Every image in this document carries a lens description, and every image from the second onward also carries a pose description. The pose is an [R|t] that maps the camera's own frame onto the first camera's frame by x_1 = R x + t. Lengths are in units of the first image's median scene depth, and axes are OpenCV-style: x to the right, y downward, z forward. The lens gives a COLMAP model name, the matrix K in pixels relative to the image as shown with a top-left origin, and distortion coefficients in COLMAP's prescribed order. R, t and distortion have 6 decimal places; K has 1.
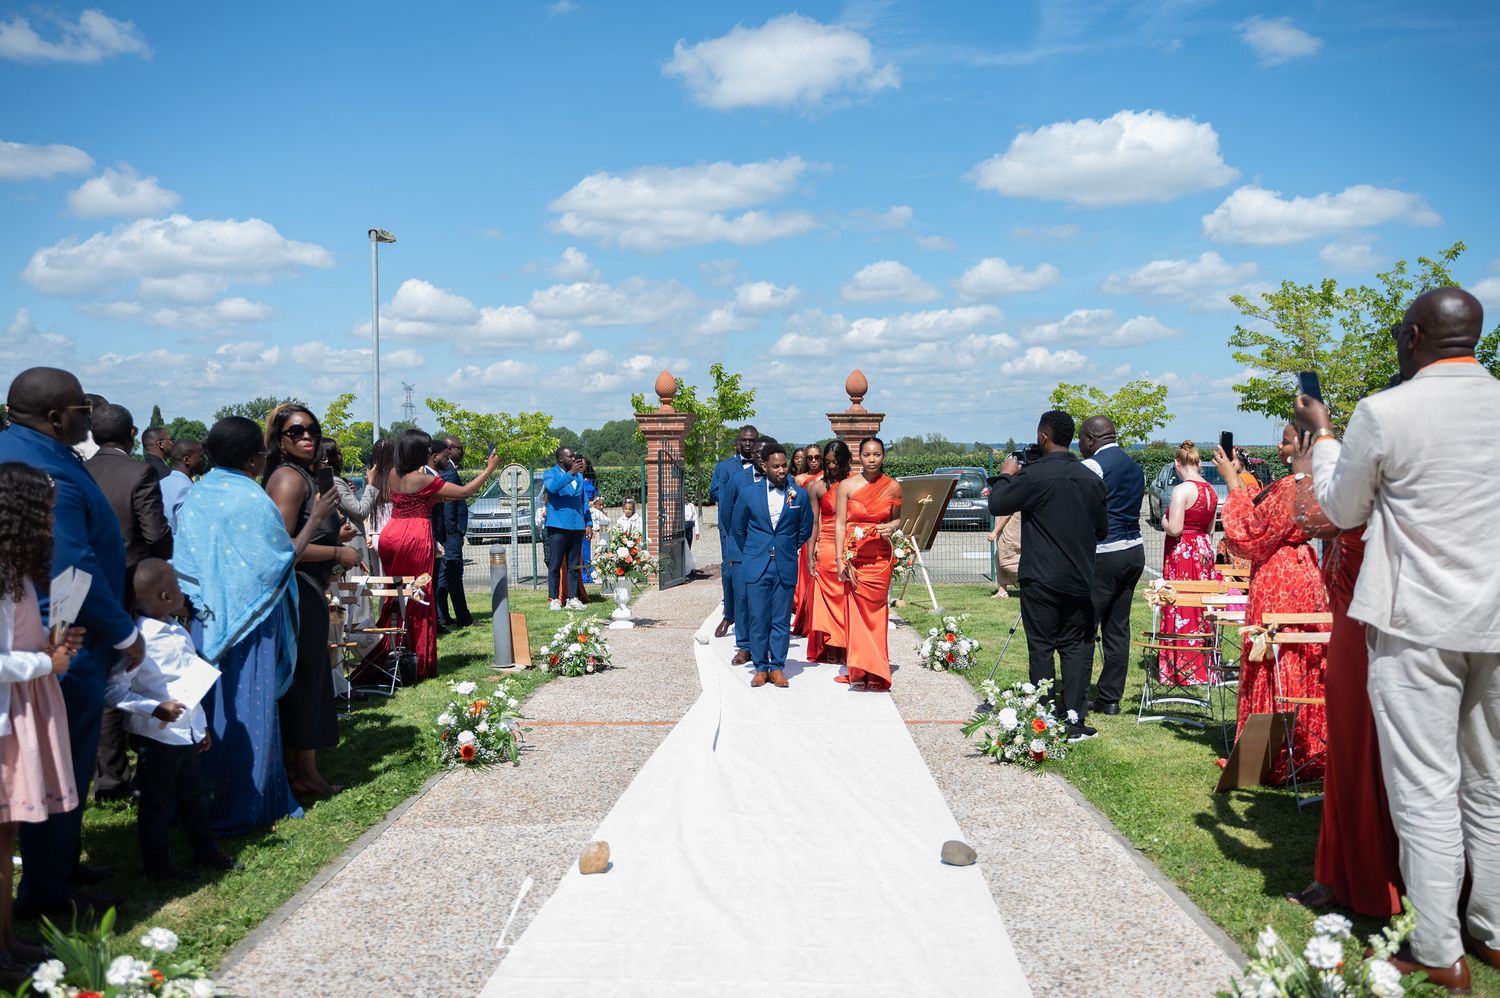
lens RADIAL K [[1269.3, 0, 771.2], [0, 1269.3, 478.4], [0, 0, 1]] dist [-0.017373, -0.008612]
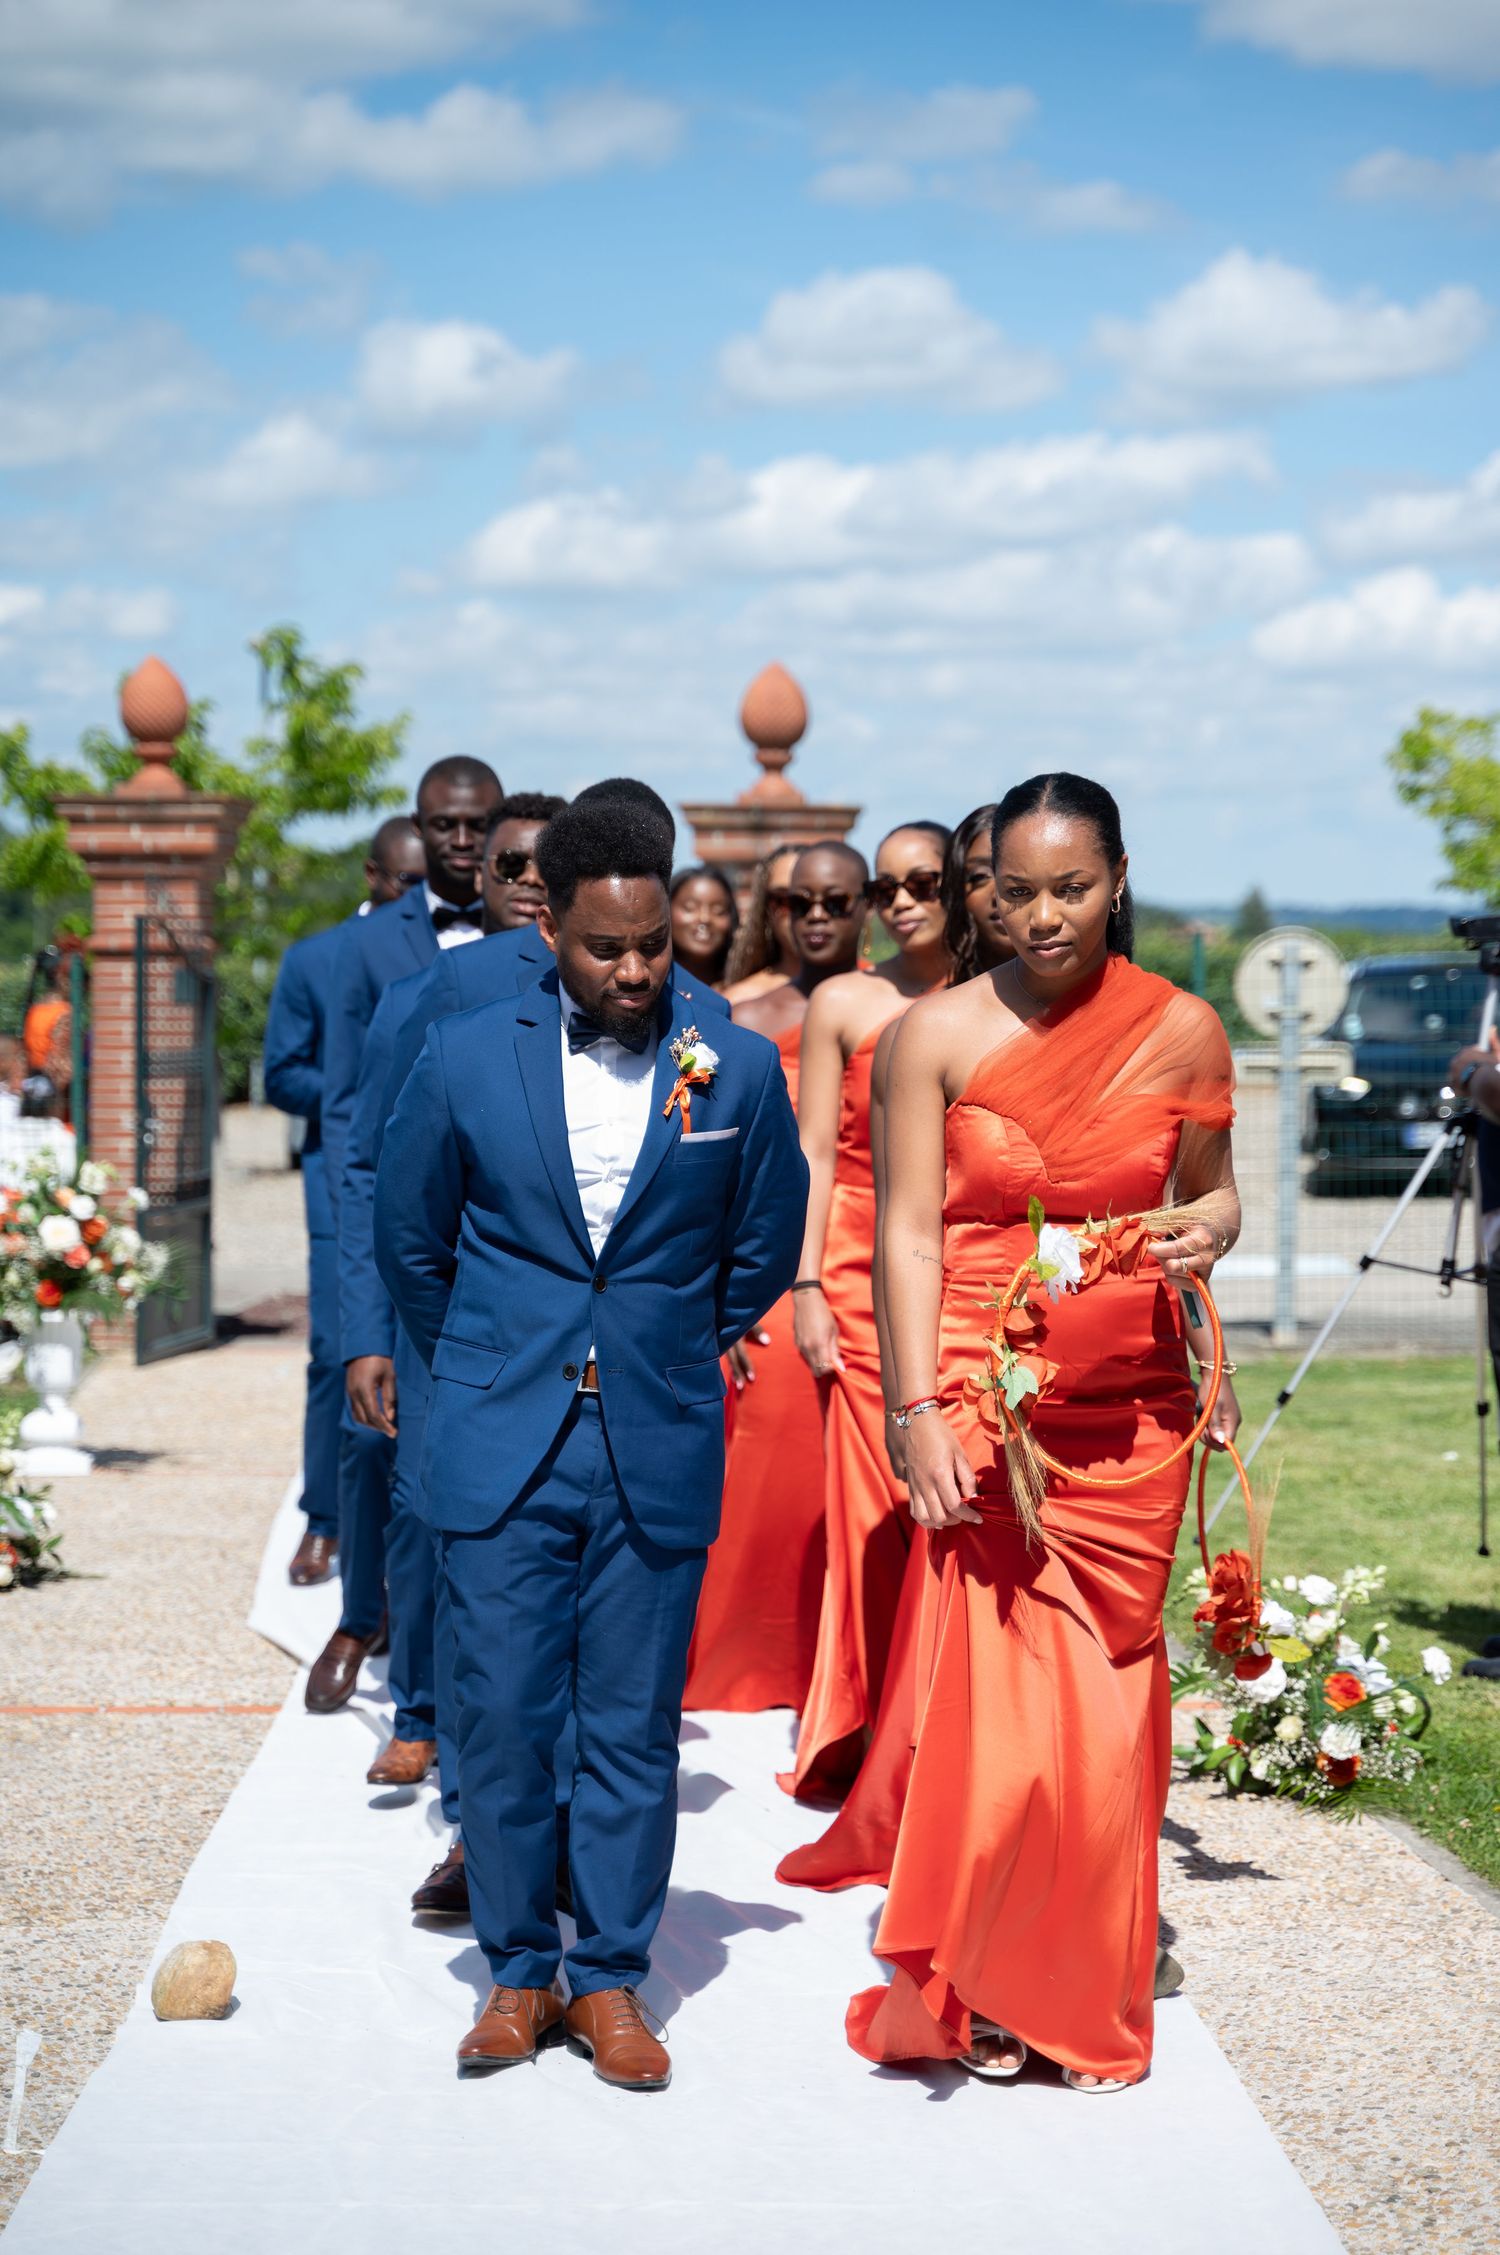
lens RADIAL K [[4436.7, 0, 761.1], [0, 4436.7, 1118.8], [0, 0, 1]] dist [-0.124220, 0.000000]
pose [[0.997023, 0.008287, 0.076654, -0.026213], [-0.009990, 0.999711, 0.021853, 0.003044], [-0.076451, -0.022554, 0.996818, -0.119343]]
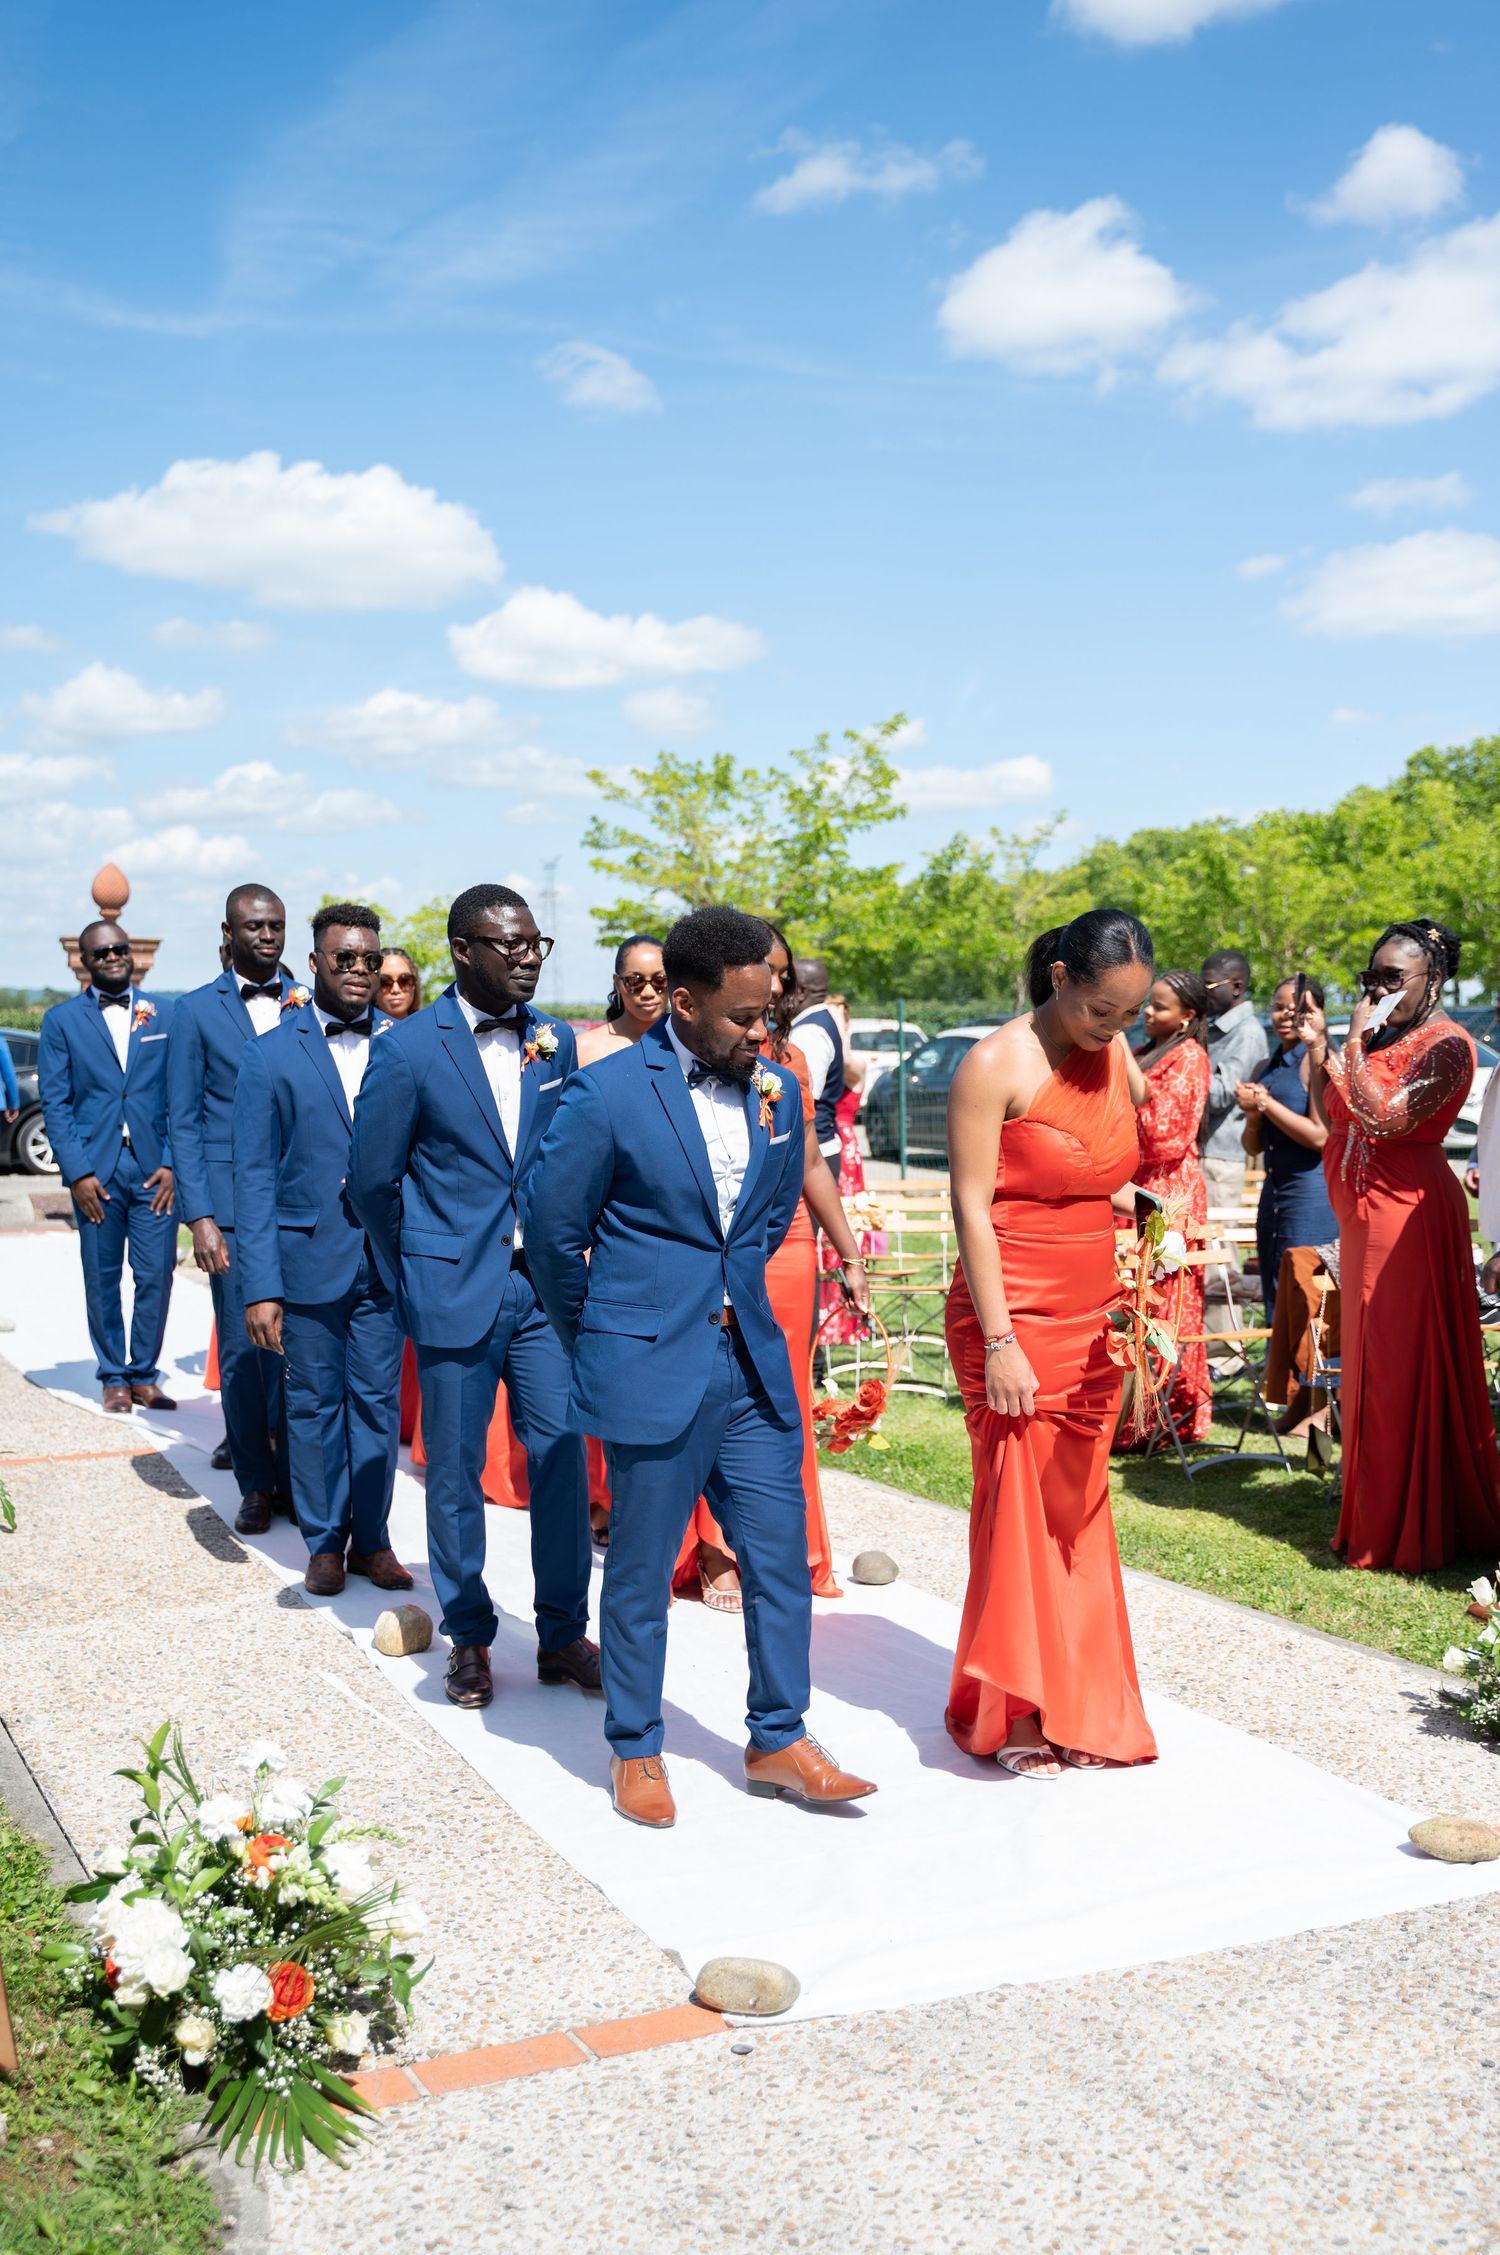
lens RADIAL K [[2121.3, 0, 756.6], [0, 2121.3, 1109.5], [0, 0, 1]] dist [-0.006245, 0.000000]
pose [[0.888357, -0.007973, 0.459083, -0.169748], [-0.004668, 0.999641, 0.026395, 0.000891], [-0.459129, -0.025591, 0.888001, -0.012452]]
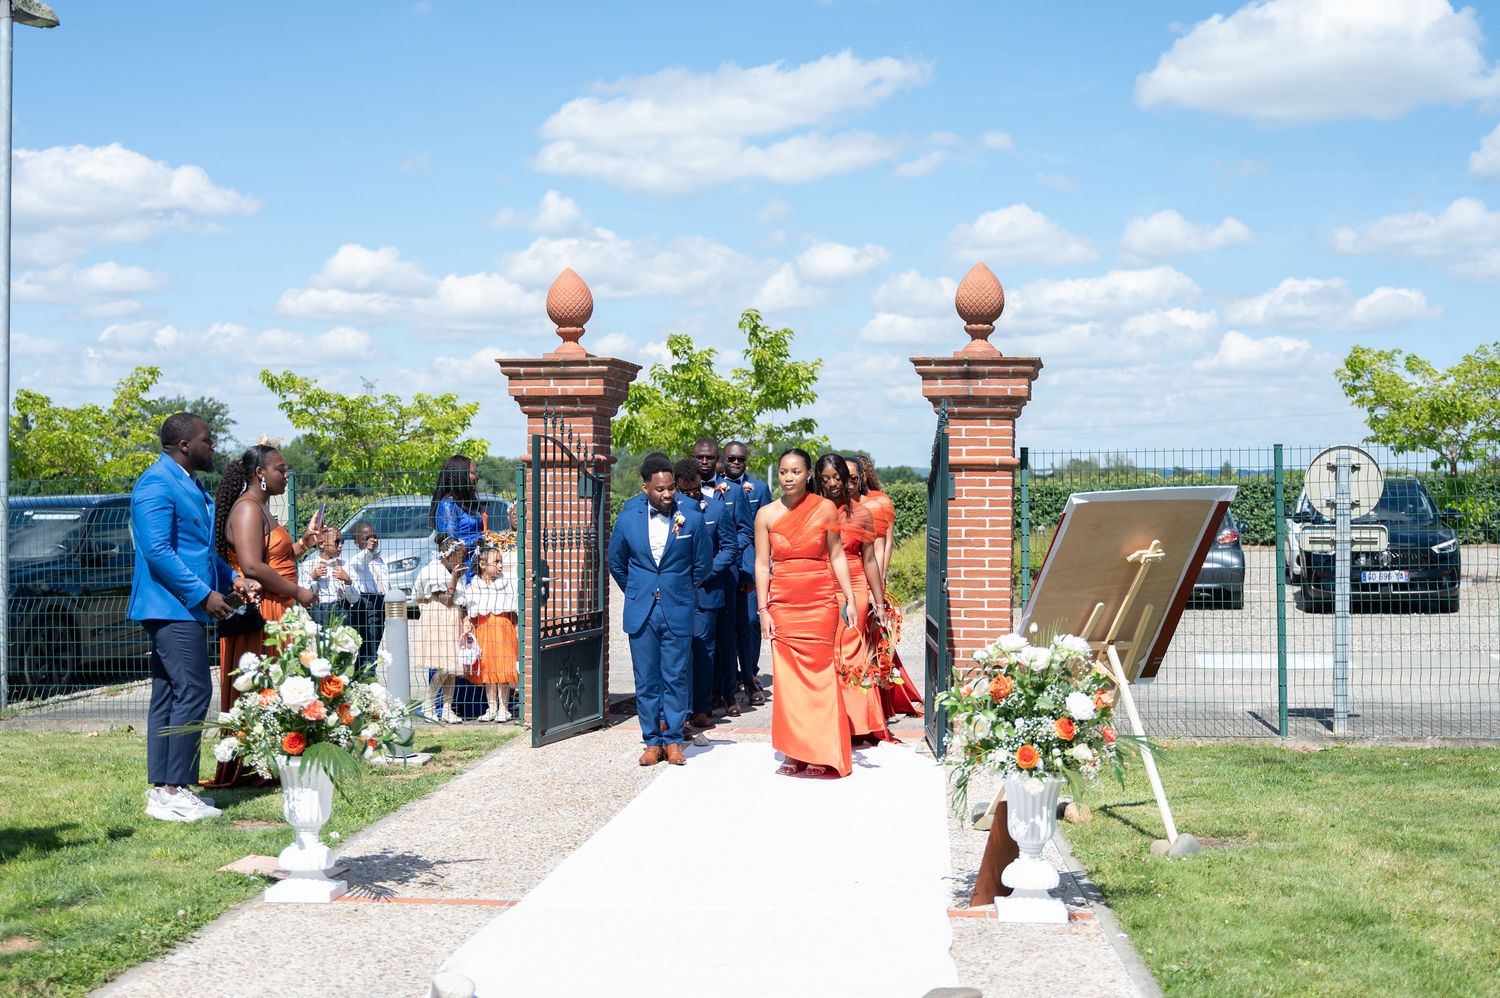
lens RADIAL K [[1837.4, 0, 742.9], [0, 1837.4, 504.6], [0, 0, 1]] dist [-0.035048, 0.000000]
pose [[0.997306, 0.008167, -0.072897, 0.044752], [-0.008582, 0.999949, -0.005376, 0.007008], [0.072849, 0.005987, 0.997325, 0.486381]]
